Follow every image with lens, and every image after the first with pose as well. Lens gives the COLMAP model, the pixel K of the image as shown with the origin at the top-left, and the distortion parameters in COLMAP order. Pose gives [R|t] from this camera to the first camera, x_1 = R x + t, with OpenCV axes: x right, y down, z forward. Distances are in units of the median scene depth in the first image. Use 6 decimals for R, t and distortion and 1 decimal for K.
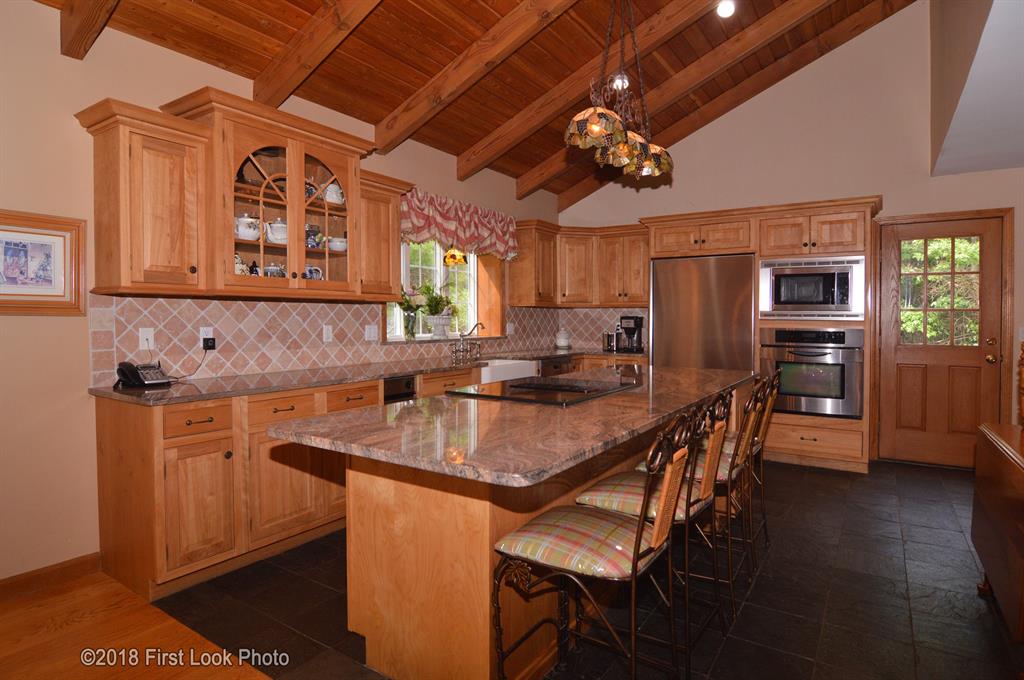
lens RADIAL K [[506.5, 0, 550.5], [0, 506.5, 322.6], [0, 0, 1]] dist [0.001107, -0.006724]
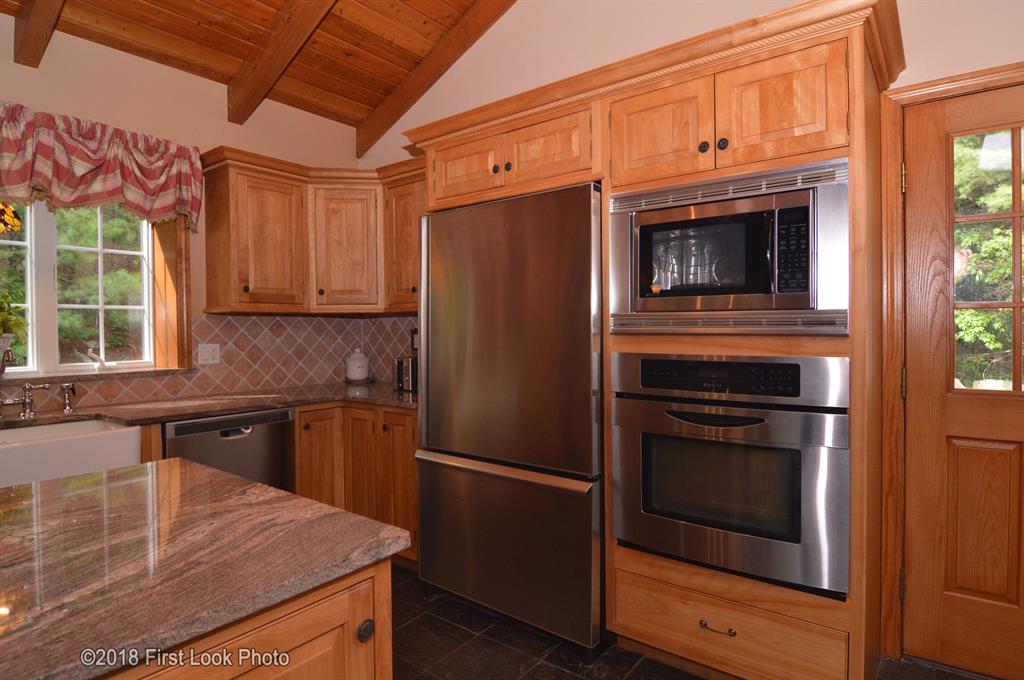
lens RADIAL K [[506.5, 0, 550.5], [0, 506.5, 322.6], [0, 0, 1]] dist [0.001107, -0.006724]
pose [[0.997445, -0.014307, -0.069995, 0.524566], [0.012990, 0.999731, -0.019236, -0.010503], [0.070251, 0.018277, 0.997362, 0.761155]]
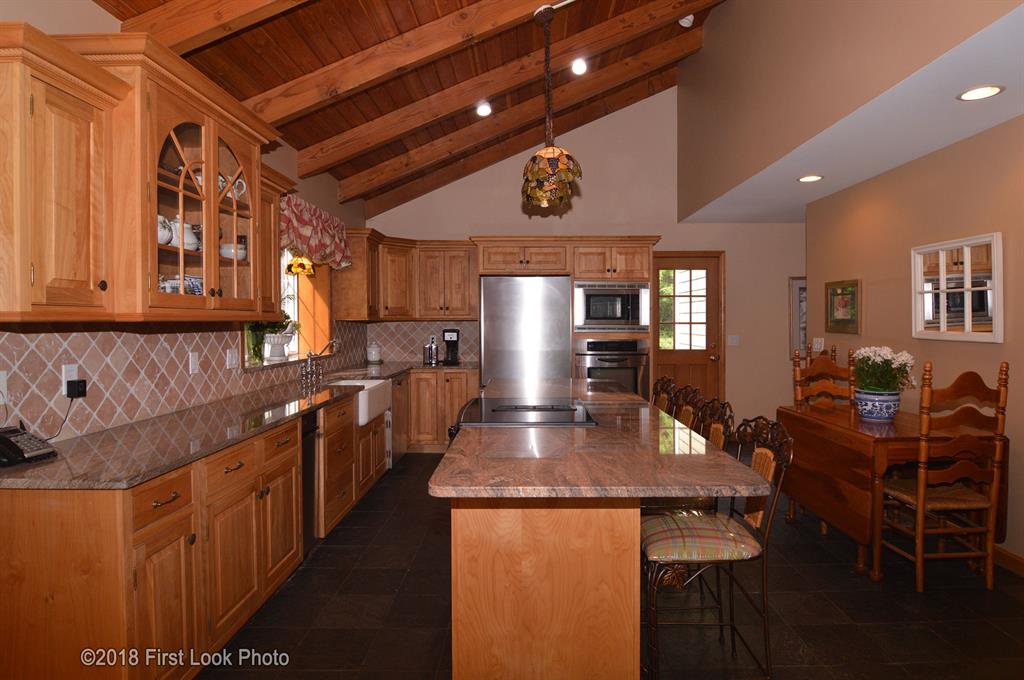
lens RADIAL K [[514.5, 0, 494.6], [0, 514.5, 321.0], [0, 0, 1]] dist [-0.004832, -0.001115]
pose [[0.864640, -0.005278, 0.502364, -0.469939], [0.009374, 0.999940, -0.005628, -0.036398], [-0.502305, 0.009575, 0.864638, 0.093585]]
